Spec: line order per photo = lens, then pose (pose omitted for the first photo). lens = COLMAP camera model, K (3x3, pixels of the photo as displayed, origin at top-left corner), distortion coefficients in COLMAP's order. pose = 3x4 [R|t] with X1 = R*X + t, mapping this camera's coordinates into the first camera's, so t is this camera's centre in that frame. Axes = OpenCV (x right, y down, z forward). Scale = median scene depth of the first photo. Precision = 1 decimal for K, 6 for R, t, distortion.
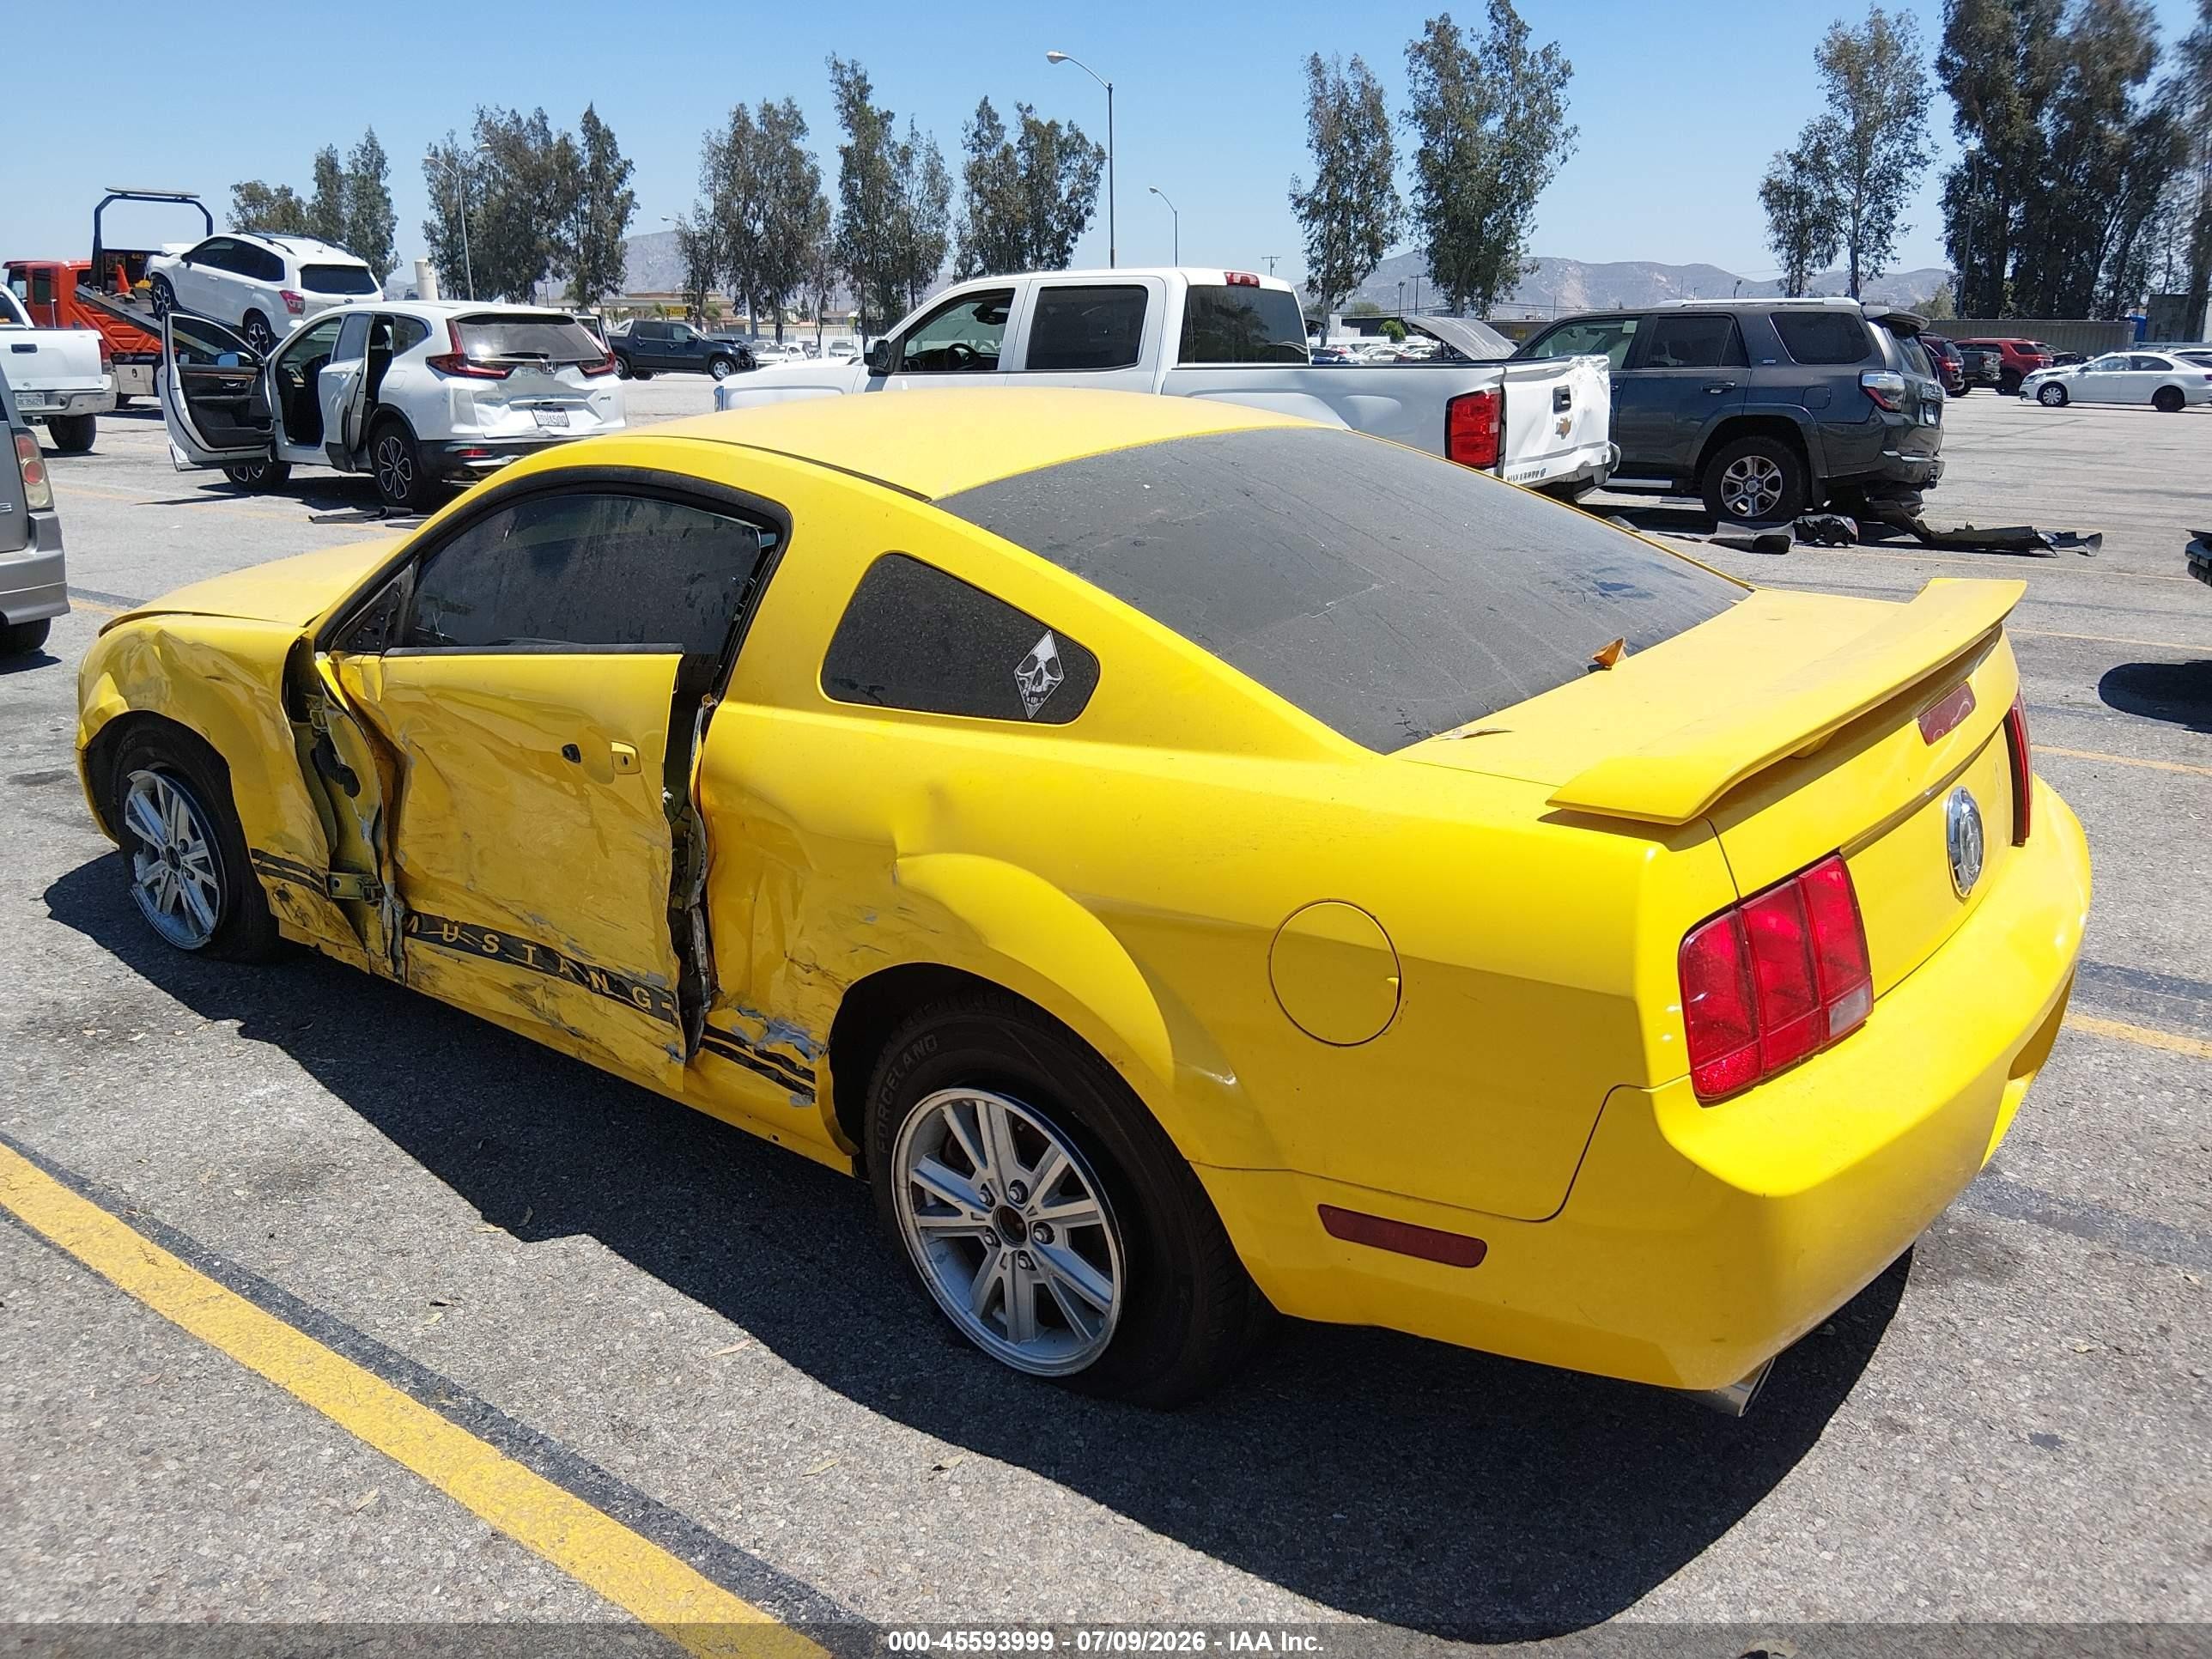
lens RADIAL K [[1644.8, 0, 1091.8], [0, 1644.8, 836.8], [0, 0, 1]] dist [0.080031, -0.133357]
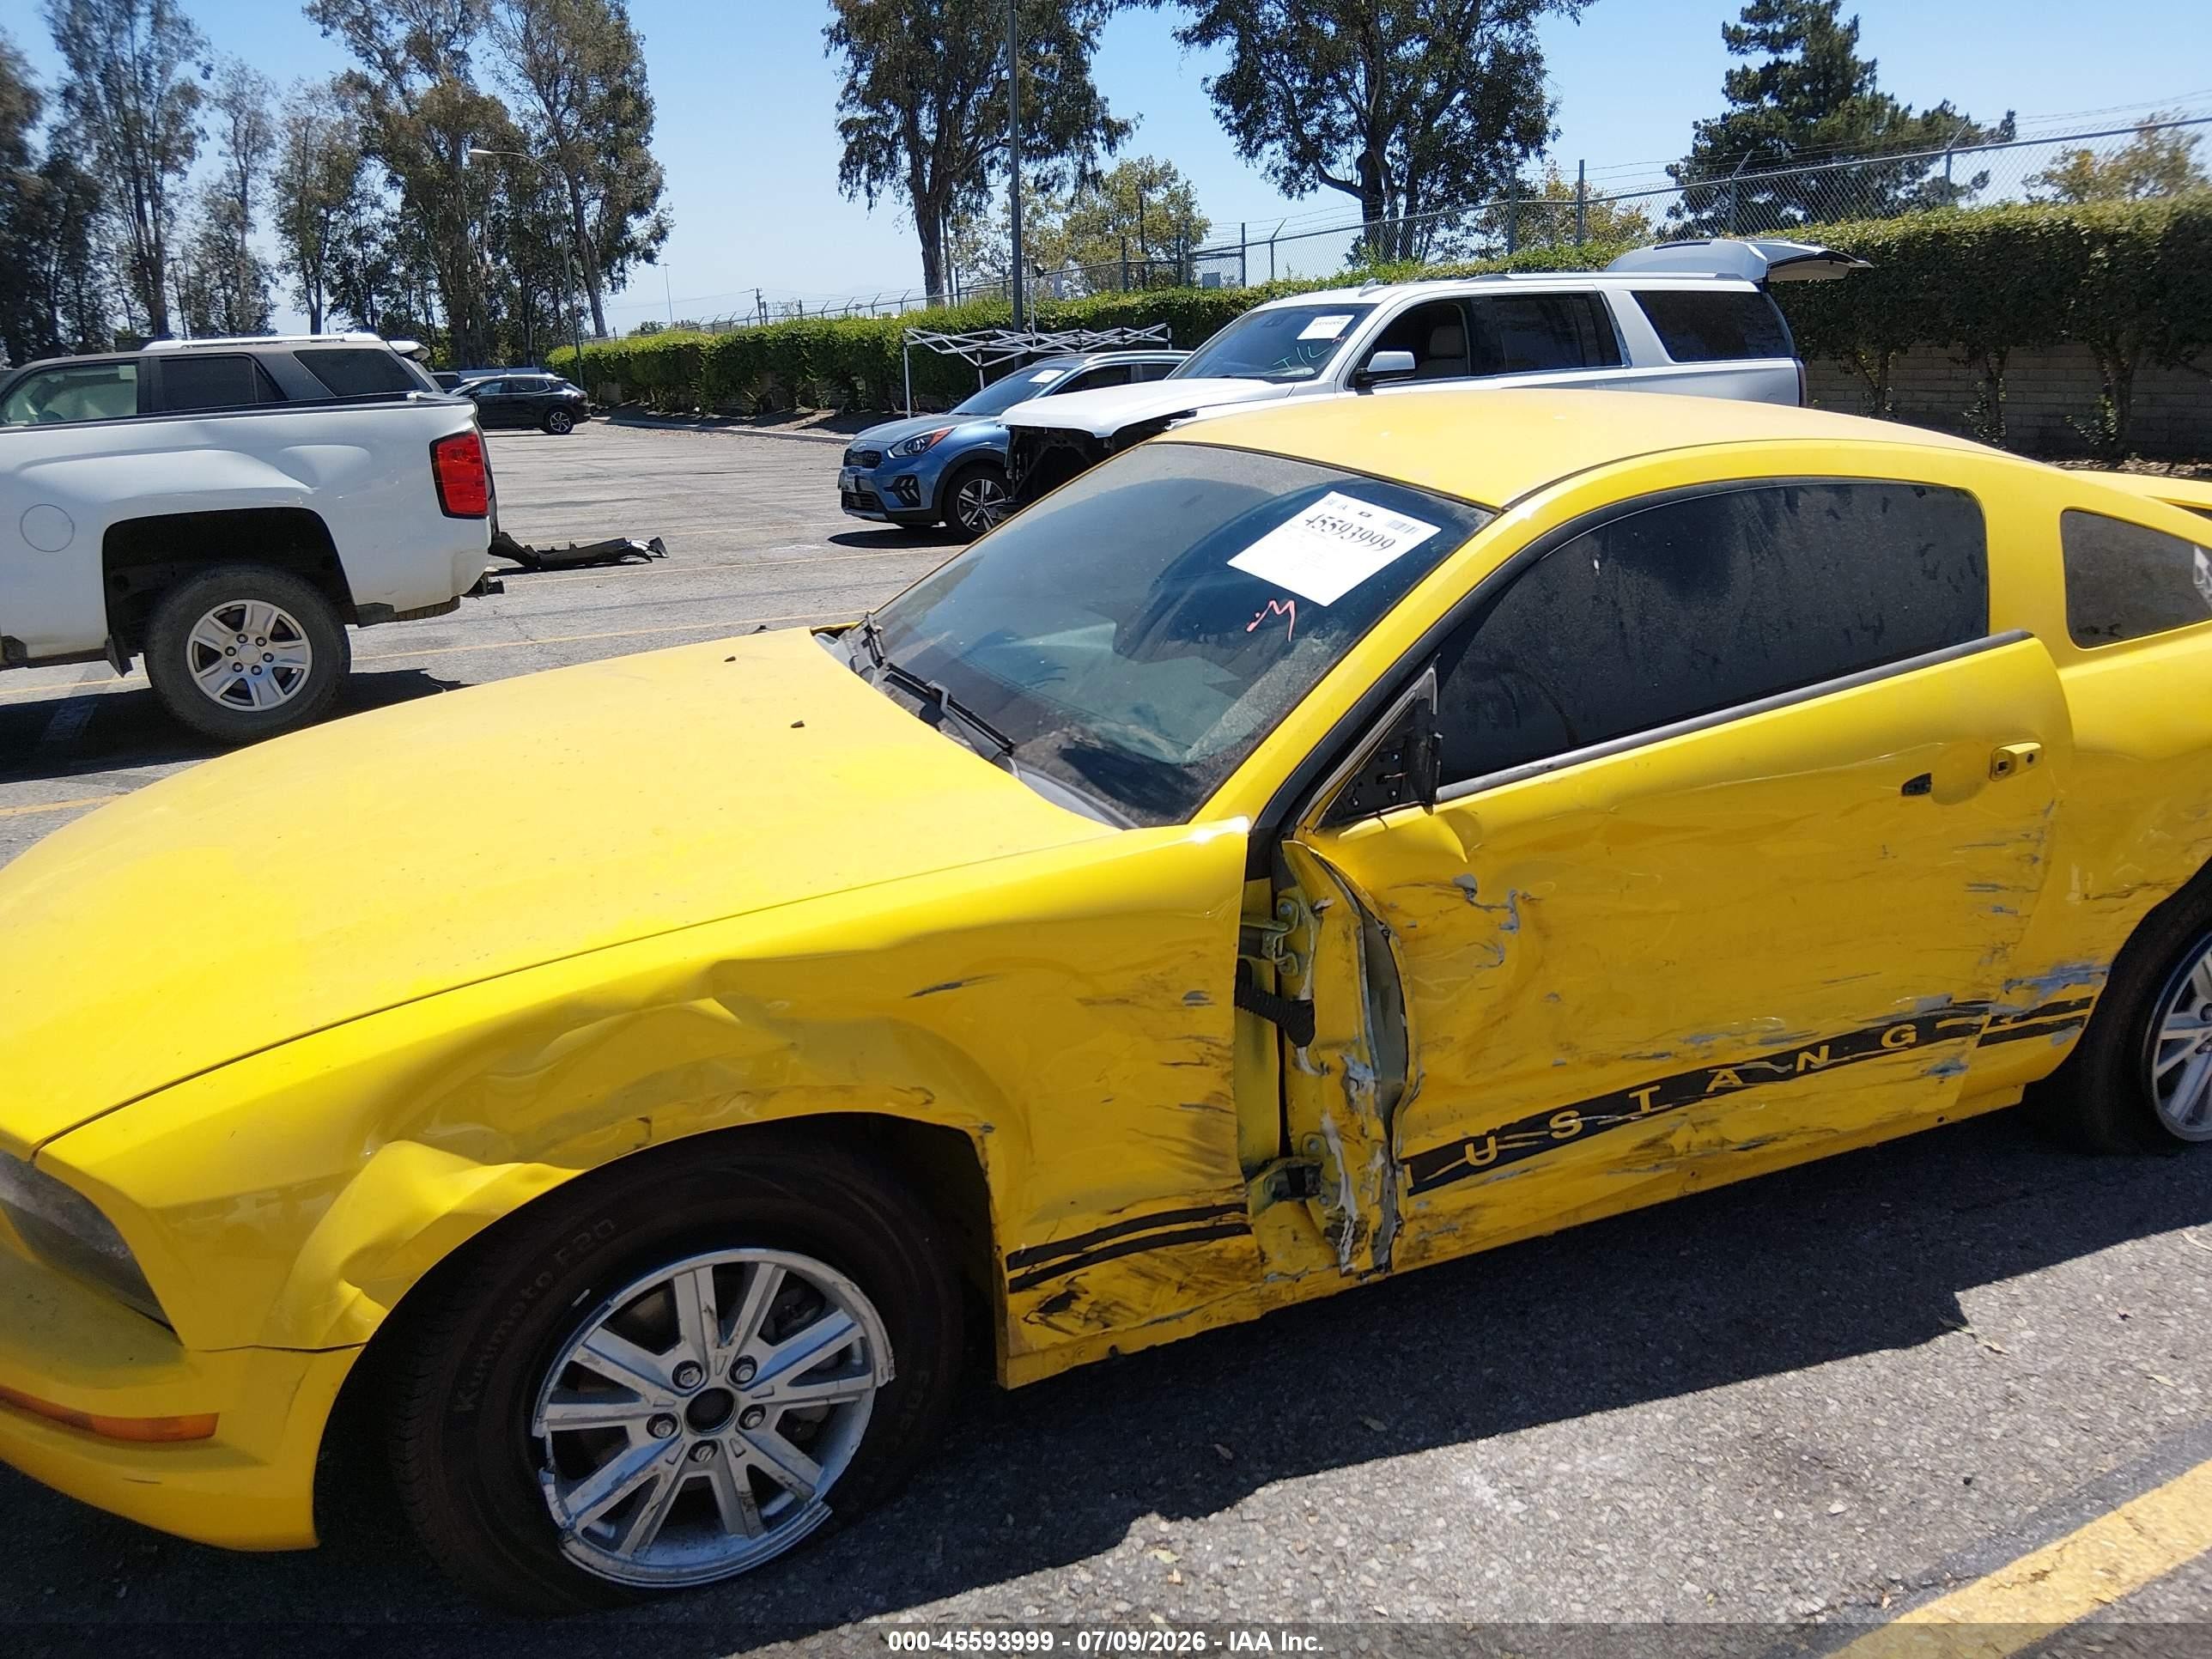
lens RADIAL K [[1679.4, 0, 1095.2], [0, 1679.4, 838.0], [0, 0, 1]] dist [0.091313, -0.158153]
pose [[0.473048, -0.262117, 0.841142, -0.185874], [0.287995, 0.948276, 0.133537, -0.039056], [-0.832637, 0.179075, 0.524068, 0.127109]]
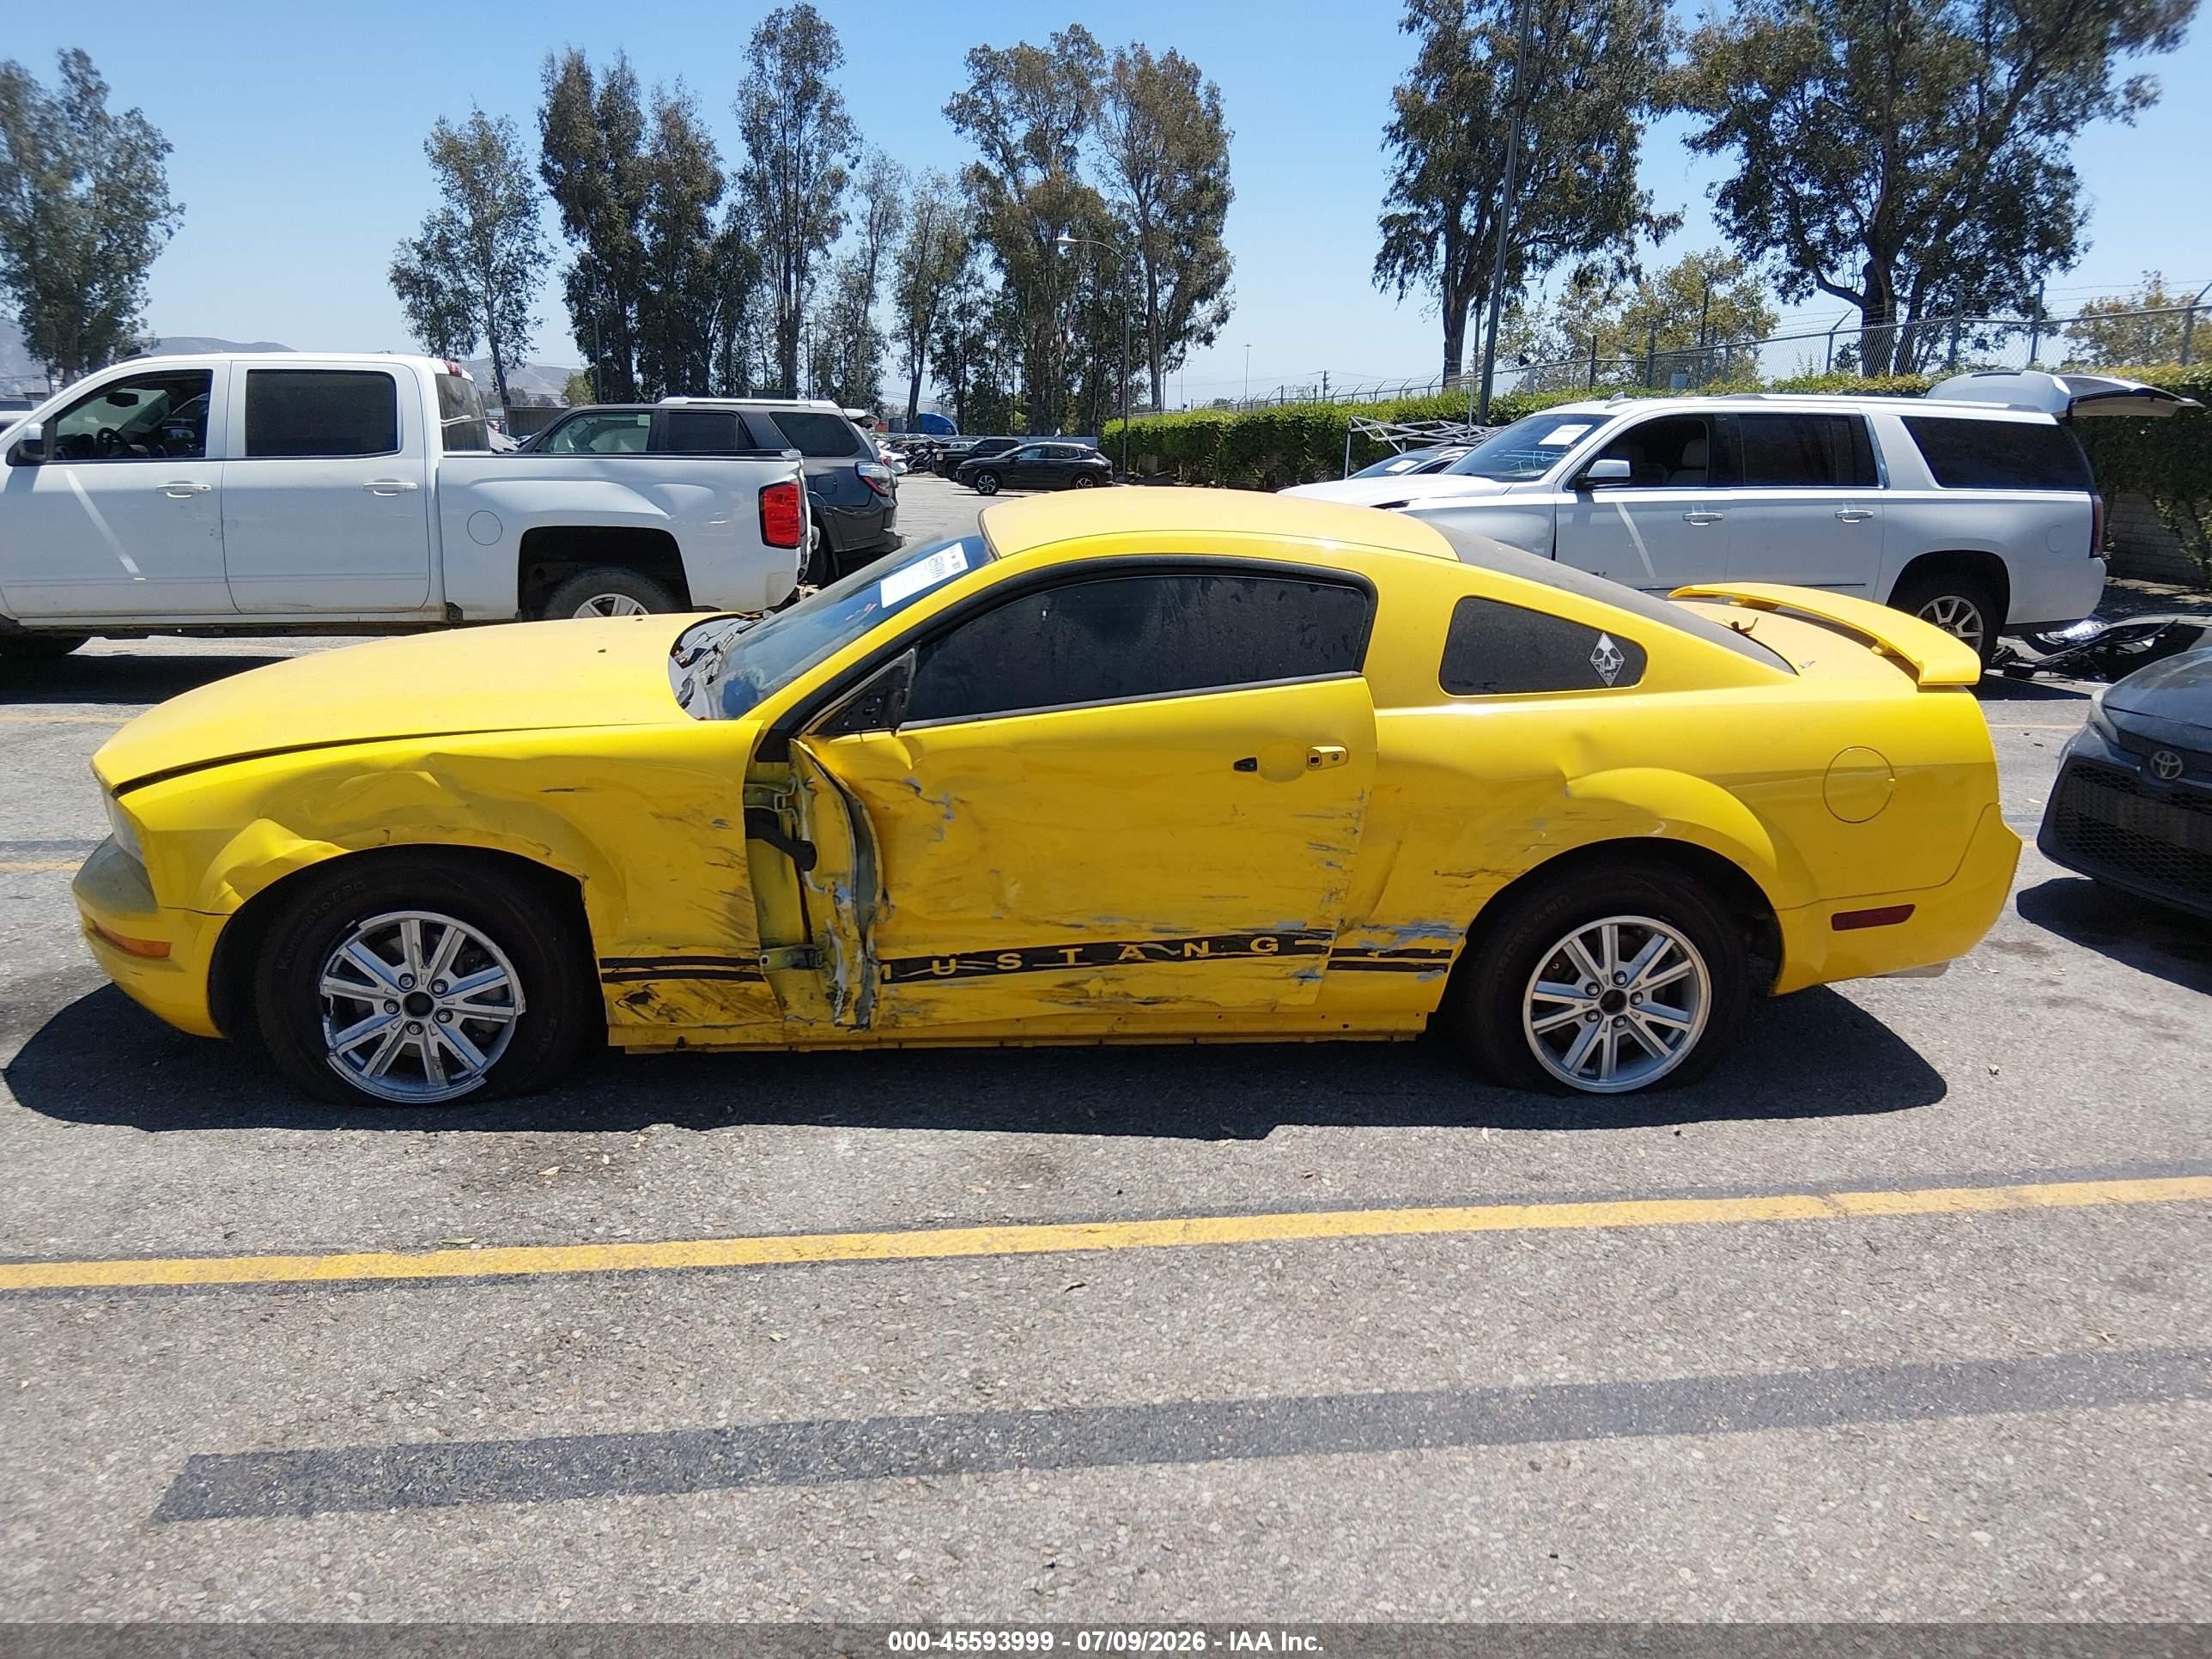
lens RADIAL K [[1668.3, 0, 1081.2], [0, 1668.3, 817.0], [0, 0, 1]] dist [0.143052, -0.271695]
pose [[0.730539, -0.140489, 0.668263, -0.187702], [0.181442, 0.983366, 0.008383, -0.006267], [-0.658325, 0.115127, 0.743878, 0.012527]]
